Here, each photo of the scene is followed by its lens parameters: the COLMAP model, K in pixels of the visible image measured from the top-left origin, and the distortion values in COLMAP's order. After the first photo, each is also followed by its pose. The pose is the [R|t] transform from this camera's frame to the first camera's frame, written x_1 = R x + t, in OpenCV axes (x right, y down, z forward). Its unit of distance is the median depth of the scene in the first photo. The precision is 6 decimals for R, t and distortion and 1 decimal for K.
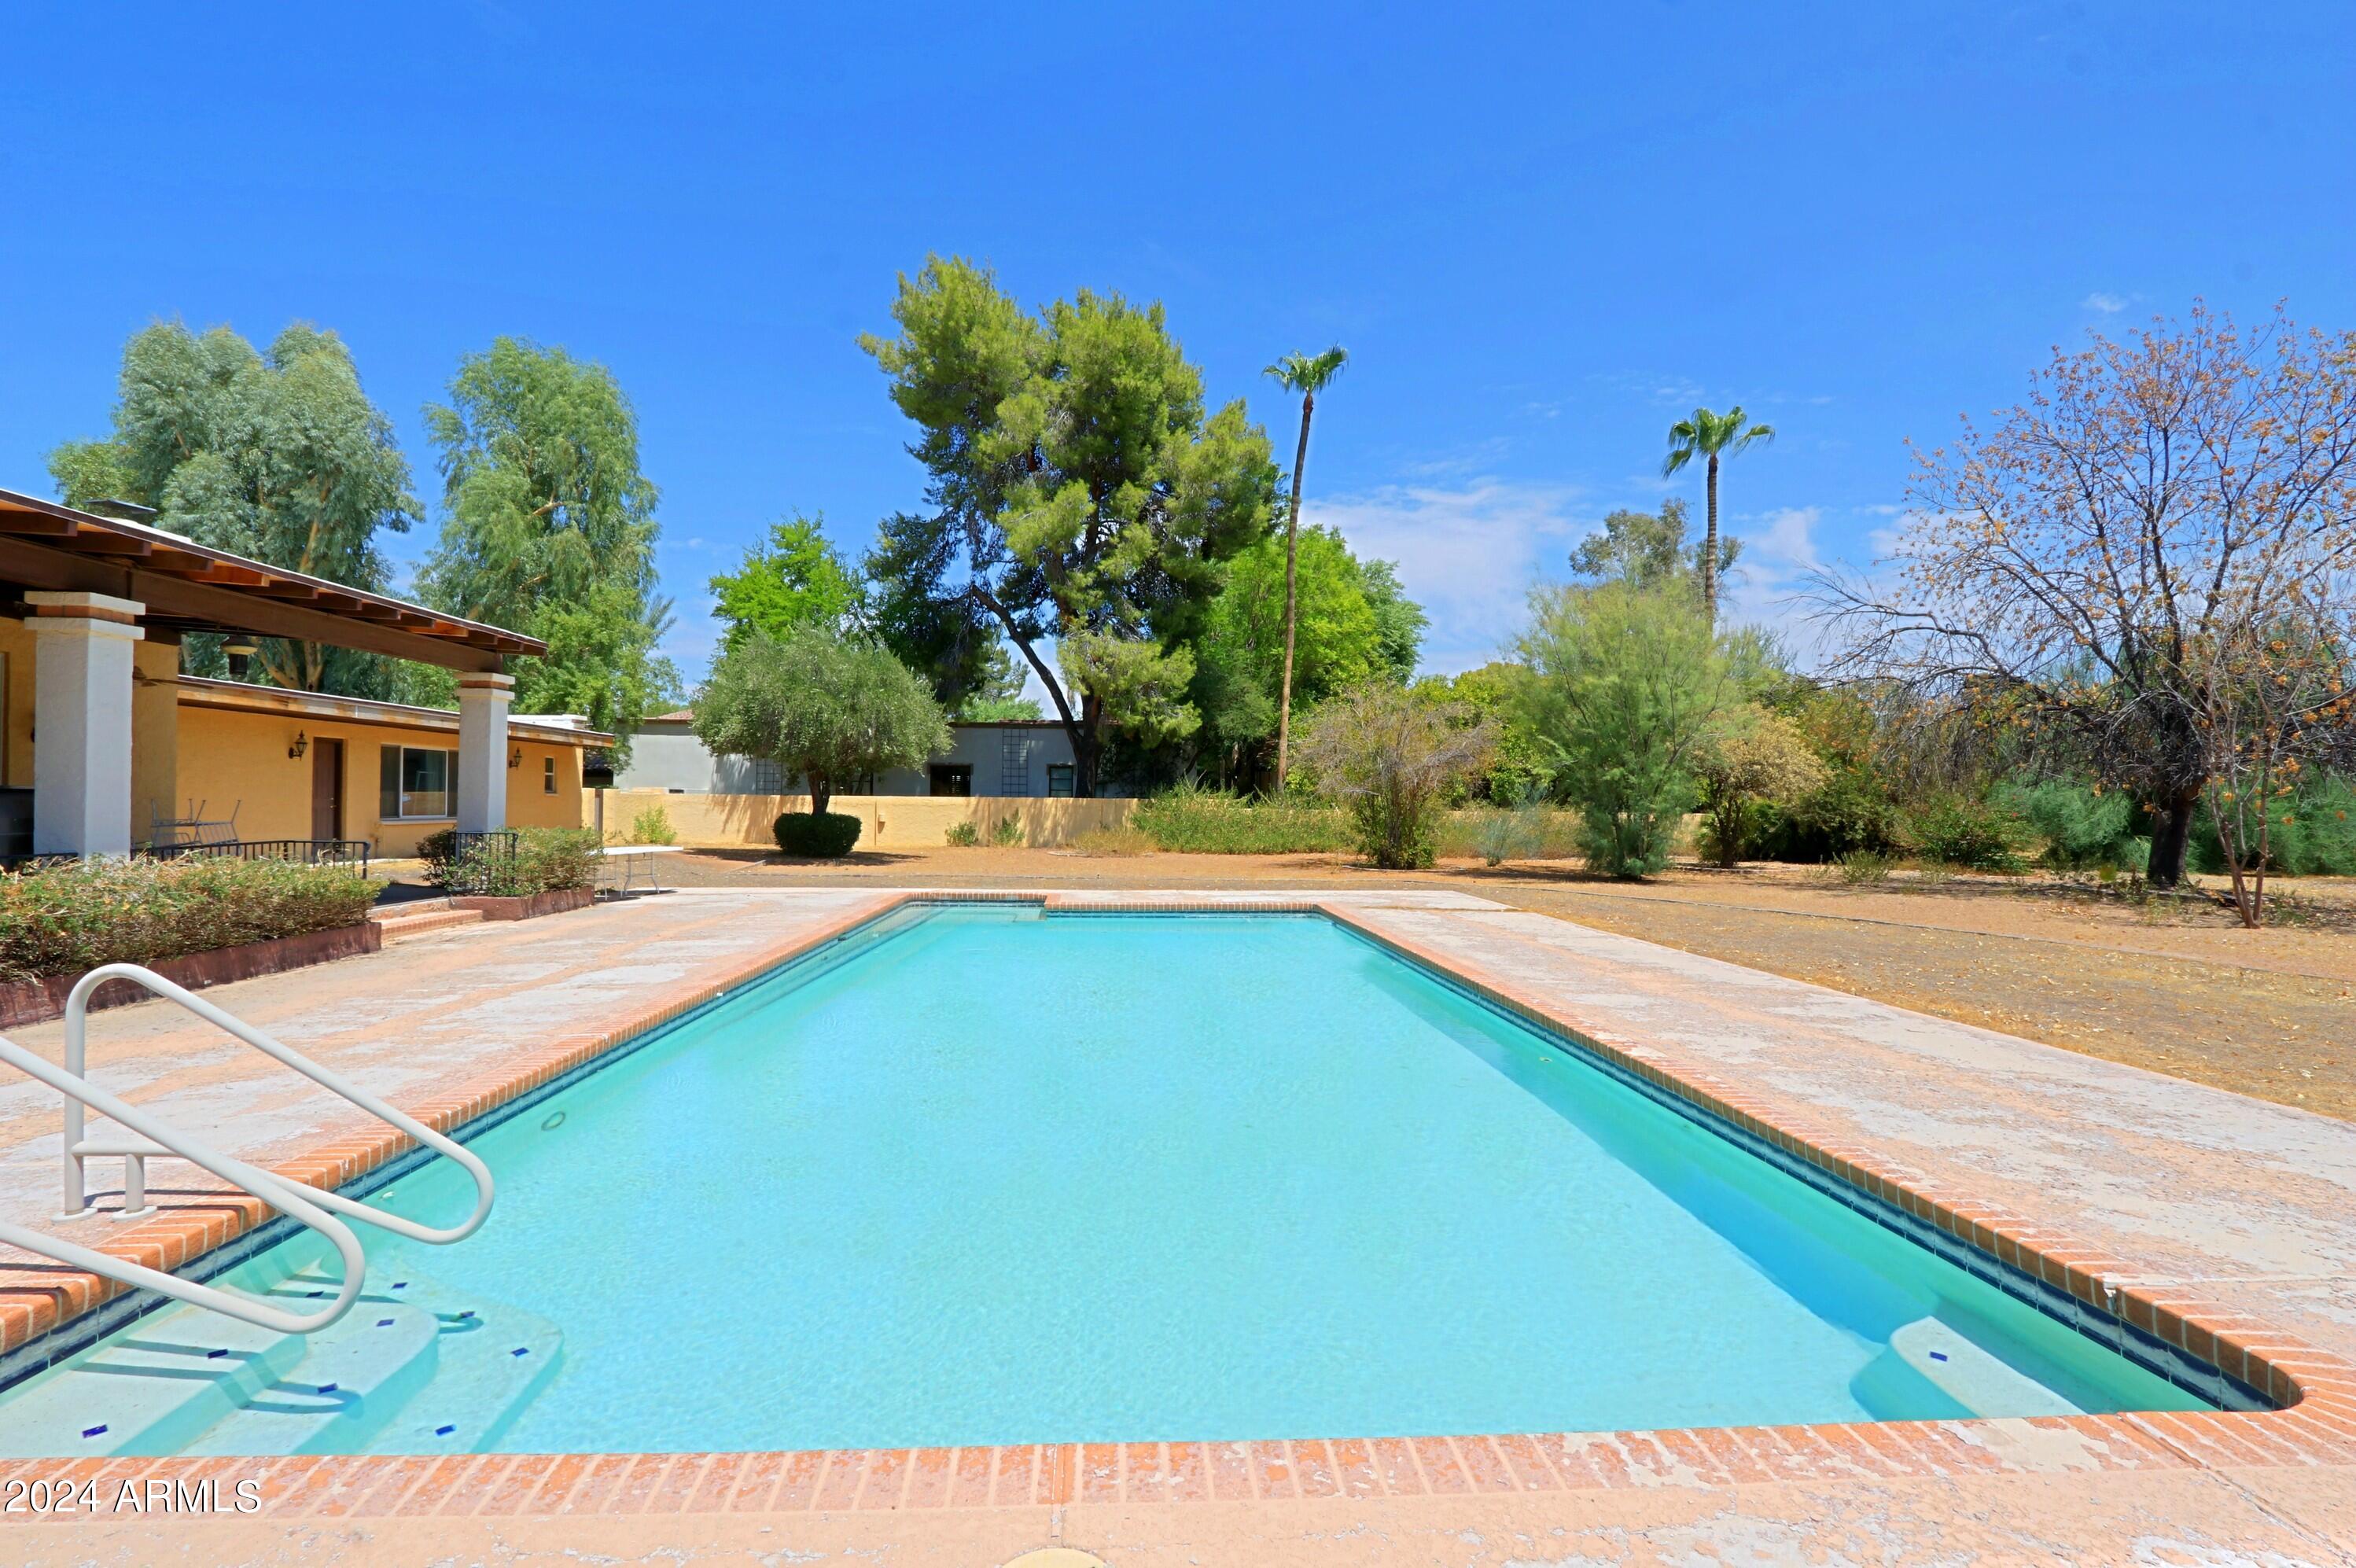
lens RADIAL K [[1092.1, 0, 1178.0], [0, 1092.1, 784.0], [0, 0, 1]] dist [-0.014024, -0.000154]
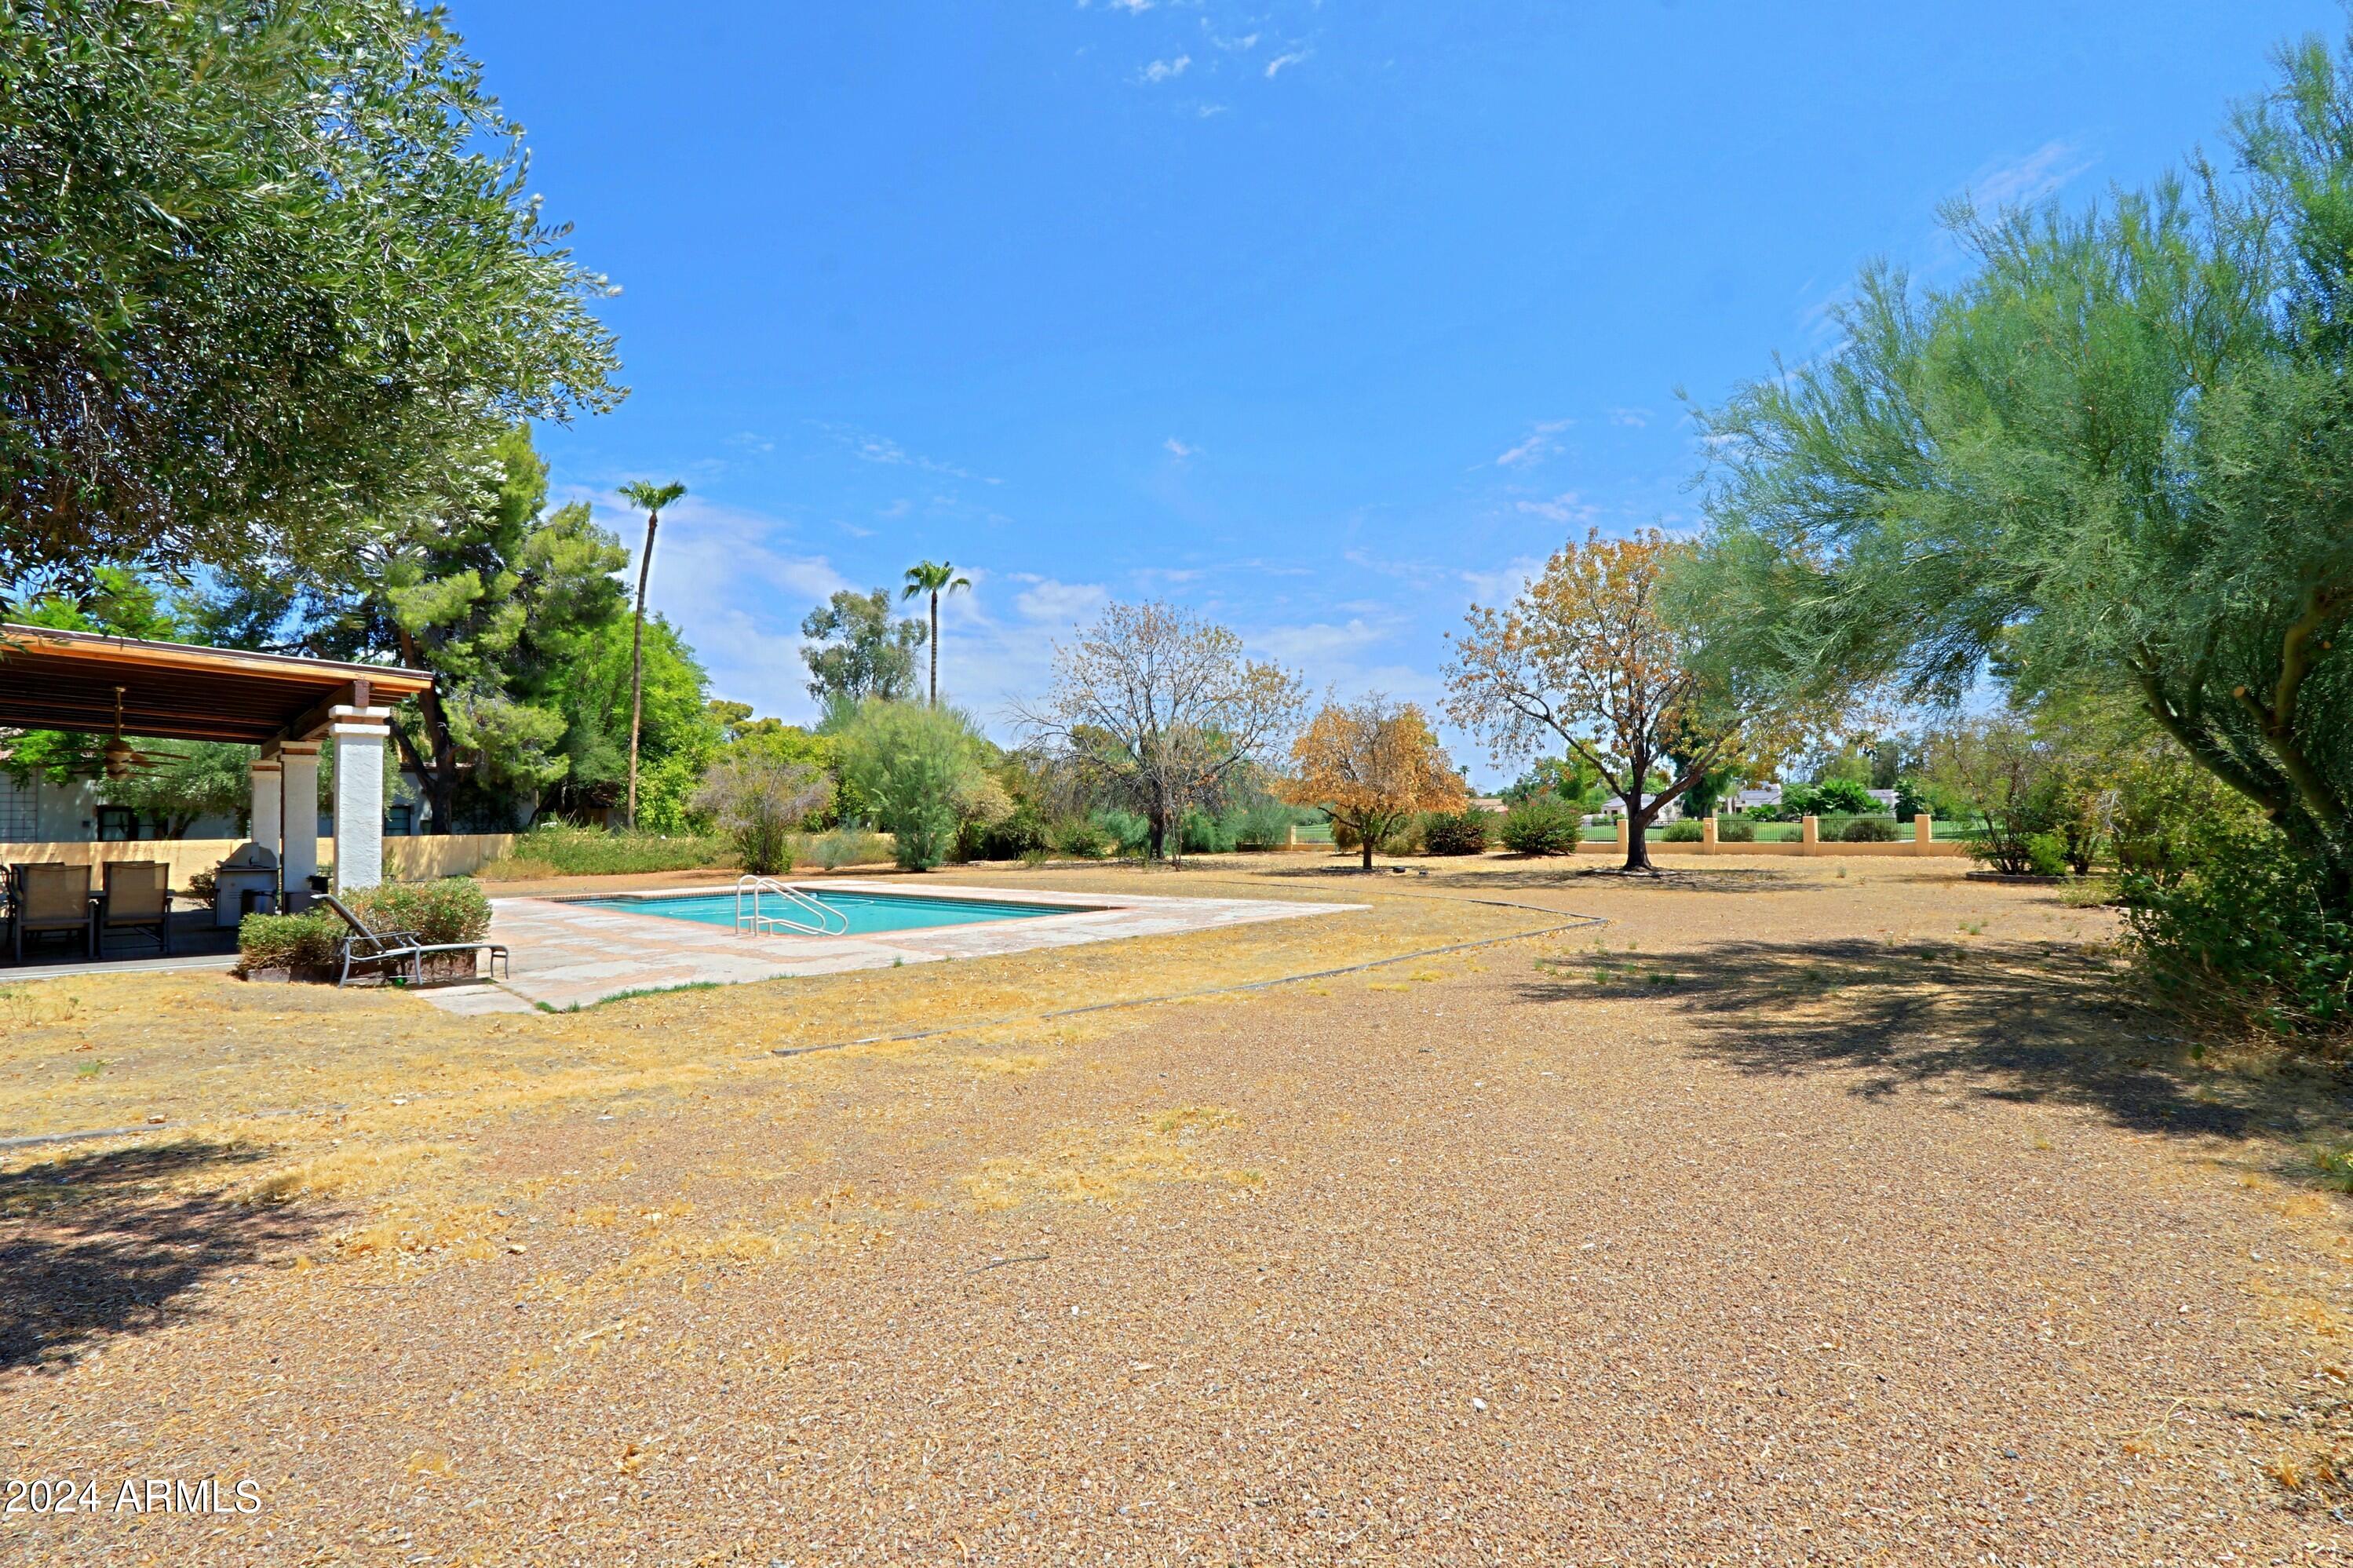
lens RADIAL K [[1090.7, 0, 1176.5], [0, 1090.7, 784.0], [0, 0, 1]] dist [-0.014024, -0.000154]
pose [[0.747275, -0.000633, 0.664515, -0.330489], [0.015145, 0.999756, -0.016078, -0.013224], [-0.664343, 0.022079, 0.747102, -0.431651]]
